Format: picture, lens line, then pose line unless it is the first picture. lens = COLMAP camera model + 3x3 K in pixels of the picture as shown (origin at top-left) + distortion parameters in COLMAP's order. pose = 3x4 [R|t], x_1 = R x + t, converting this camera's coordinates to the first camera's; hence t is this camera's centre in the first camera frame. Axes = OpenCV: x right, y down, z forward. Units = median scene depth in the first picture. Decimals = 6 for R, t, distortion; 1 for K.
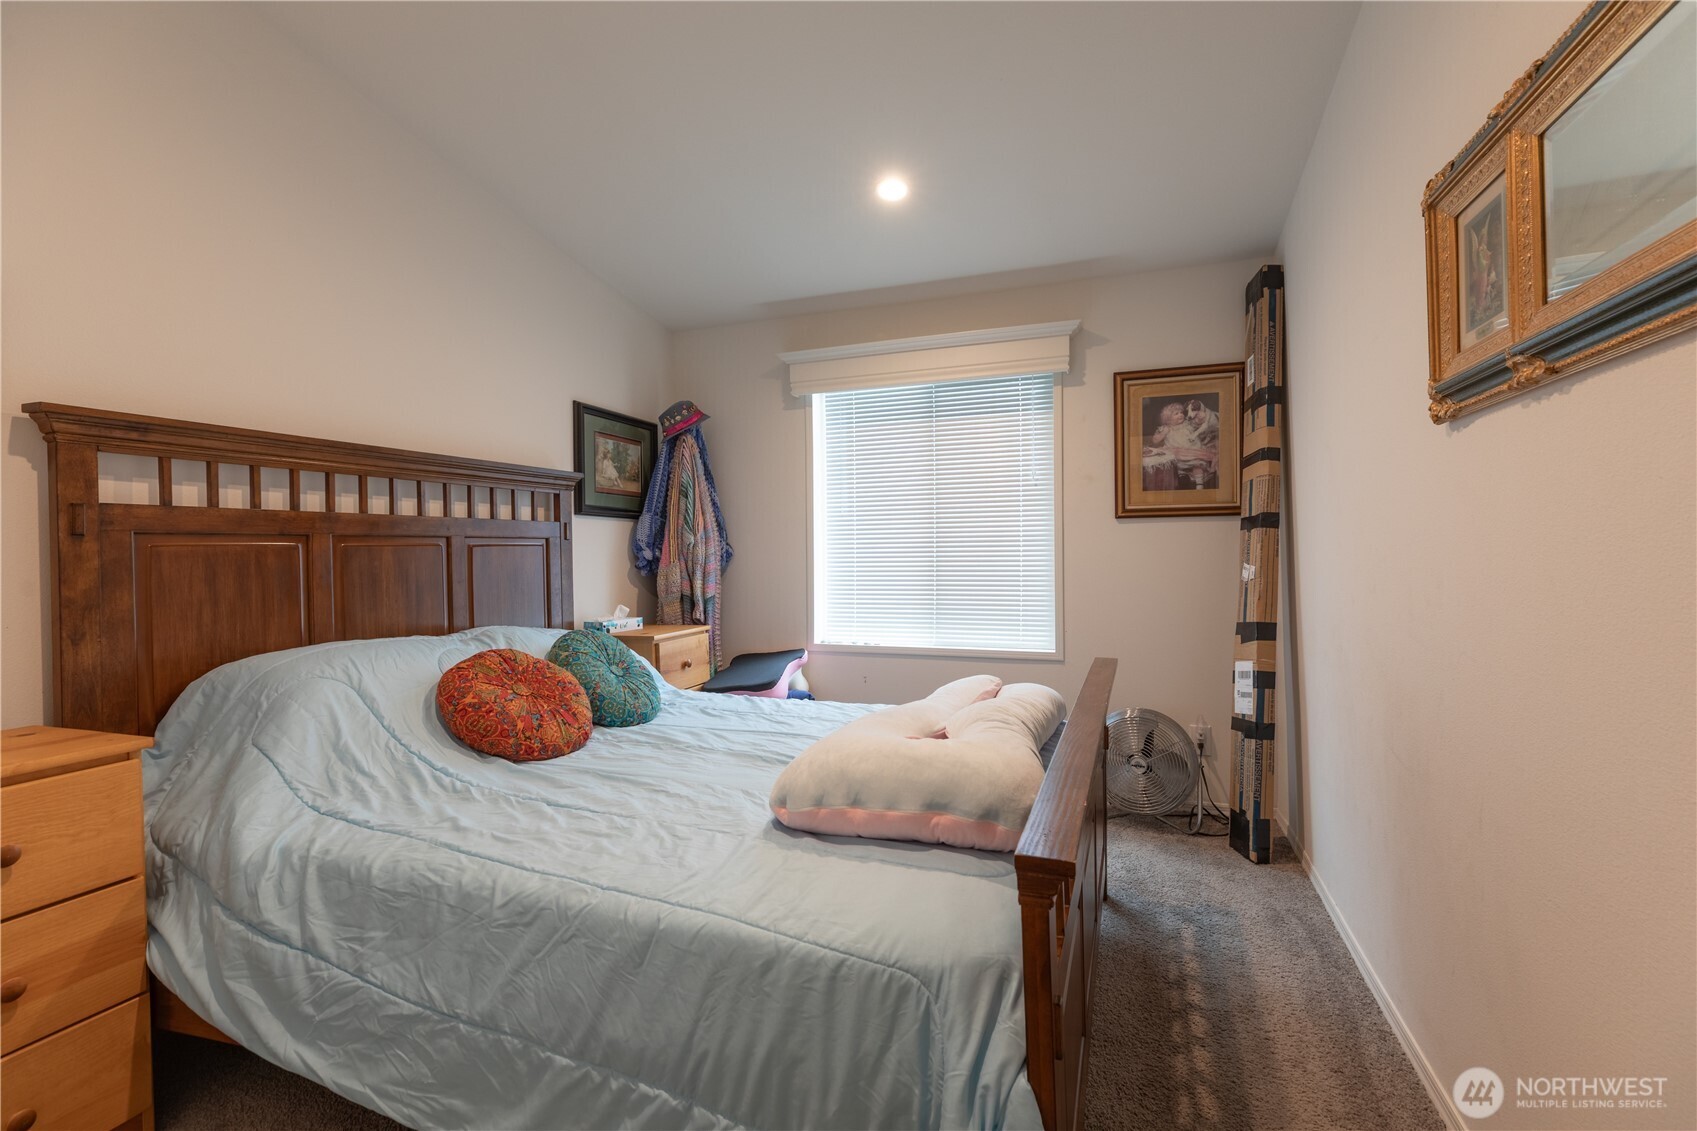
lens RADIAL K [[757.3, 0, 851.1], [0, 757.3, 556.6], [0, 0, 1]] dist [0.002783, 0.000013]
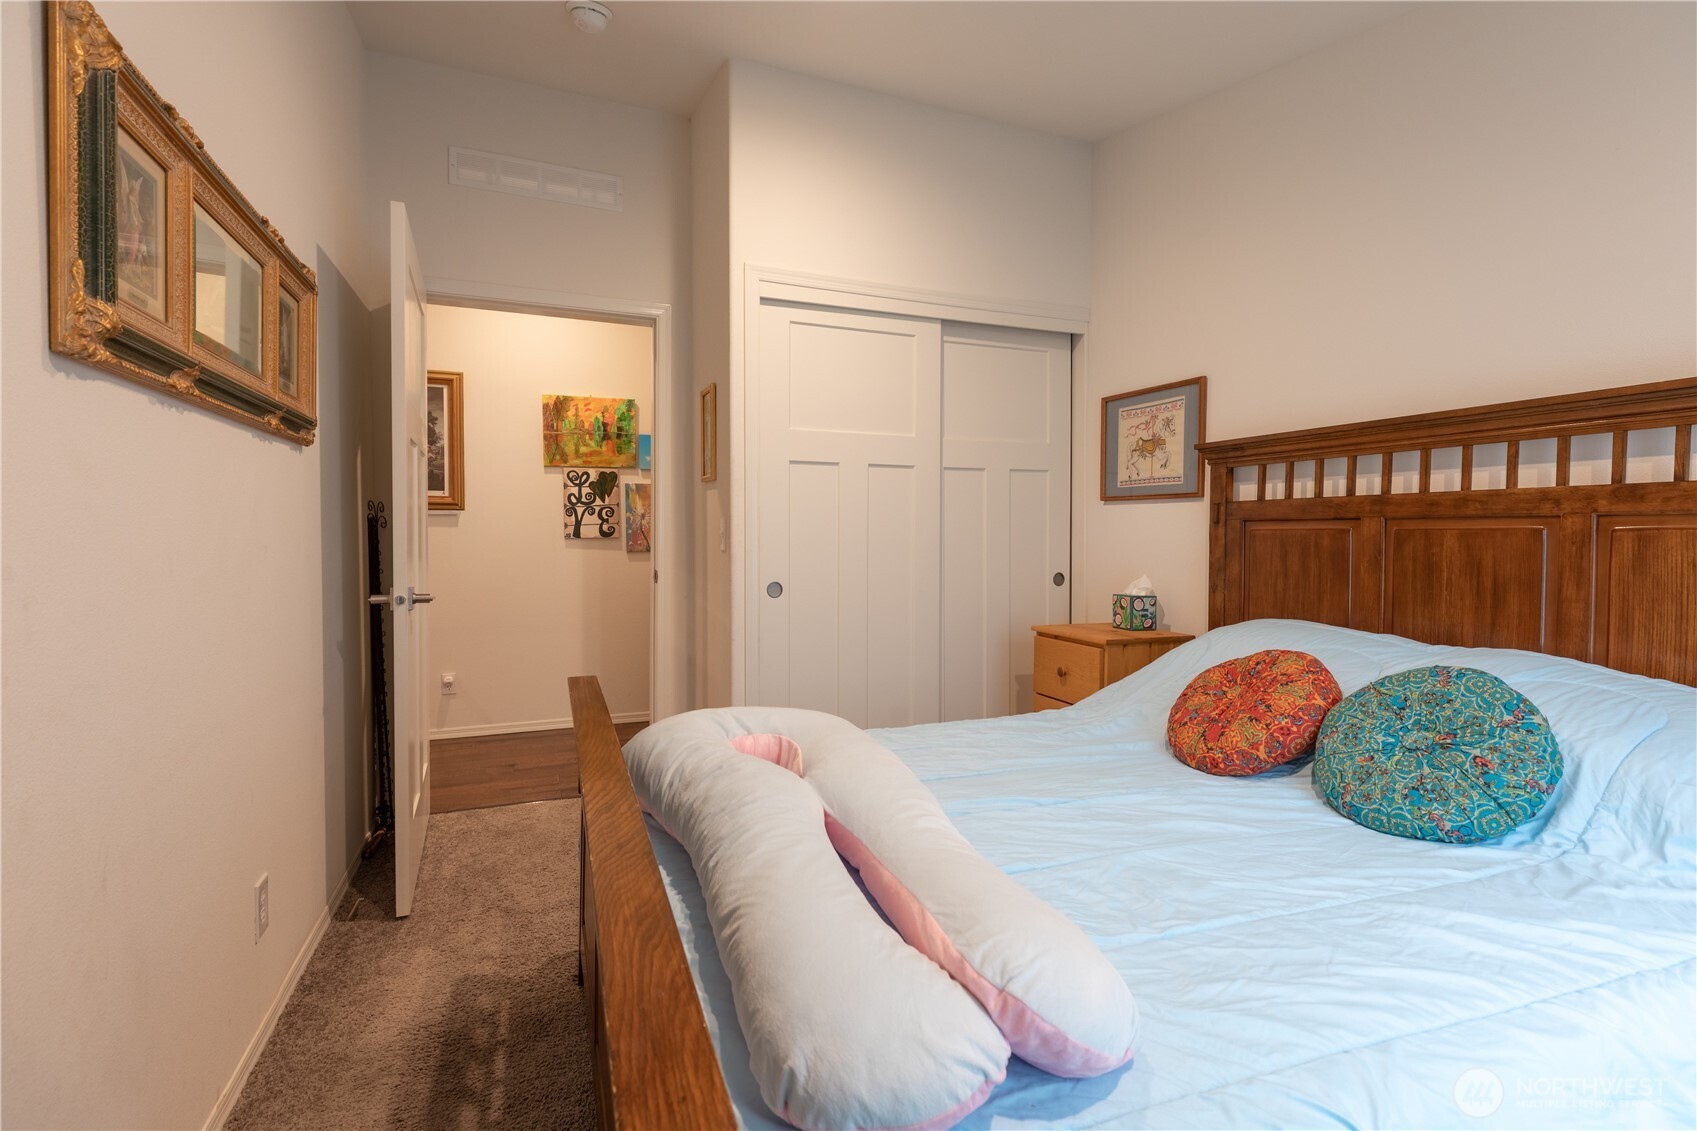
lens RADIAL K [[757.3, 0, 851.1], [0, 757.3, 556.6], [0, 0, 1]] dist [0.002783, 0.000013]
pose [[-0.731477, 0.025686, -0.681382, 0.520877], [-0.003404, 0.999140, 0.041319, -0.018686], [0.681858, 0.032544, -0.730761, 1.401351]]
